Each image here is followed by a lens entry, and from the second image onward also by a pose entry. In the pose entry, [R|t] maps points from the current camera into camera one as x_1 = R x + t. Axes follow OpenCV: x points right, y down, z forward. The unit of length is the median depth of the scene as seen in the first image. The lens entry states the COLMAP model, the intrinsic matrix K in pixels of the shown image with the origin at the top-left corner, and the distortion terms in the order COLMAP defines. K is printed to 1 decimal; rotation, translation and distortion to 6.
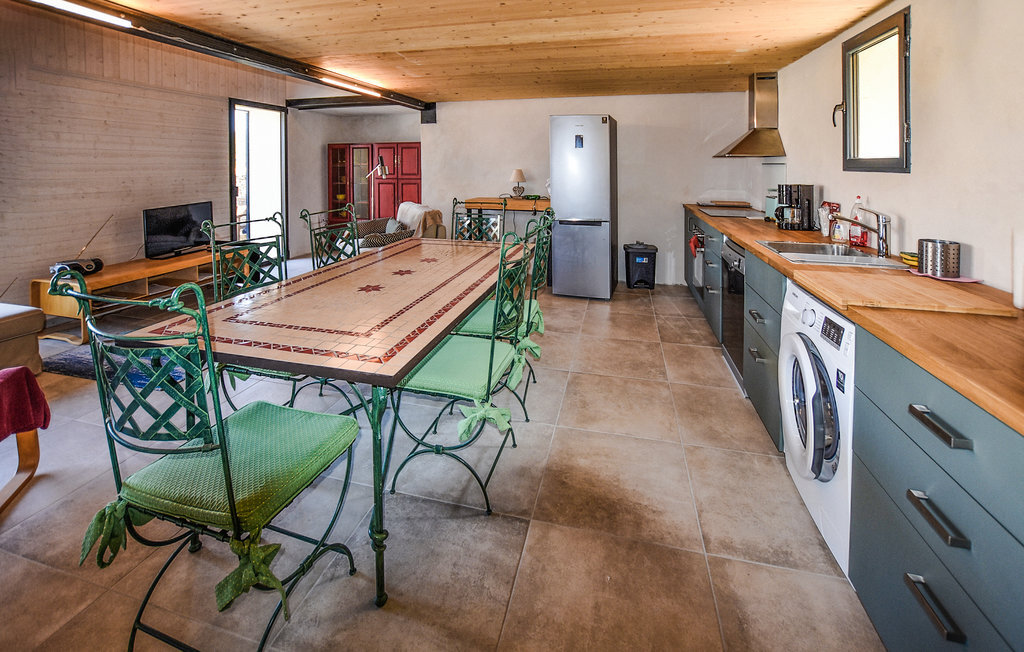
lens RADIAL K [[471.6, 0, 523.8], [0, 471.6, 324.7], [0, 0, 1]] dist [0.000186, -0.000019]
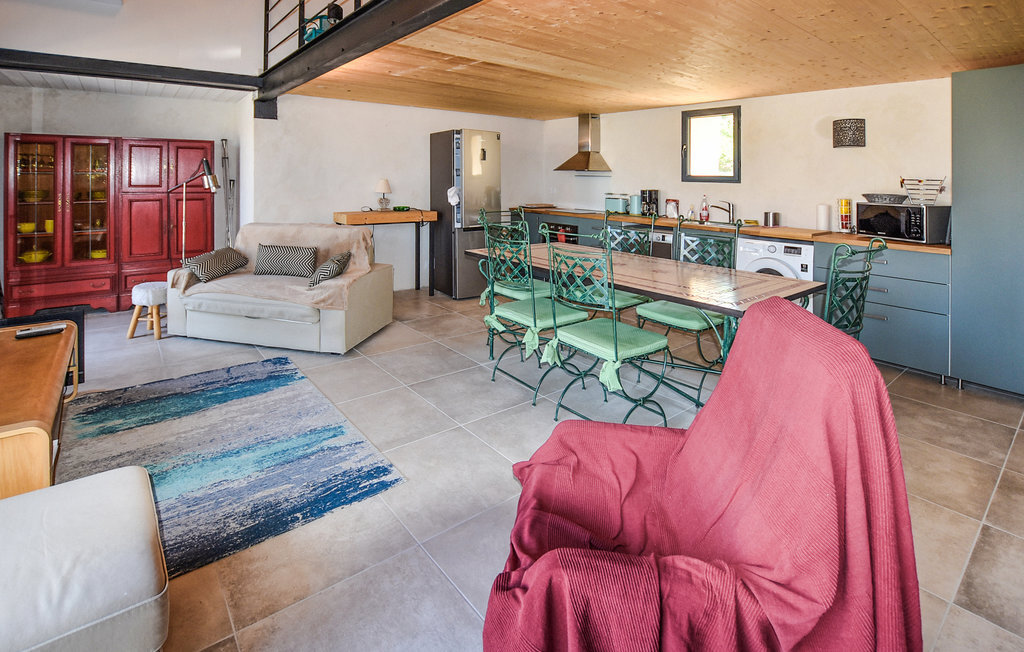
lens RADIAL K [[471.6, 0, 523.8], [0, 471.6, 324.7], [0, 0, 1]] dist [0.000186, -0.000019]
pose [[0.557218, -0.245567, 0.793225, -0.948843], [0.254803, 0.959751, 0.118128, -0.136326], [-0.790306, 0.136293, 0.597361, 0.385917]]
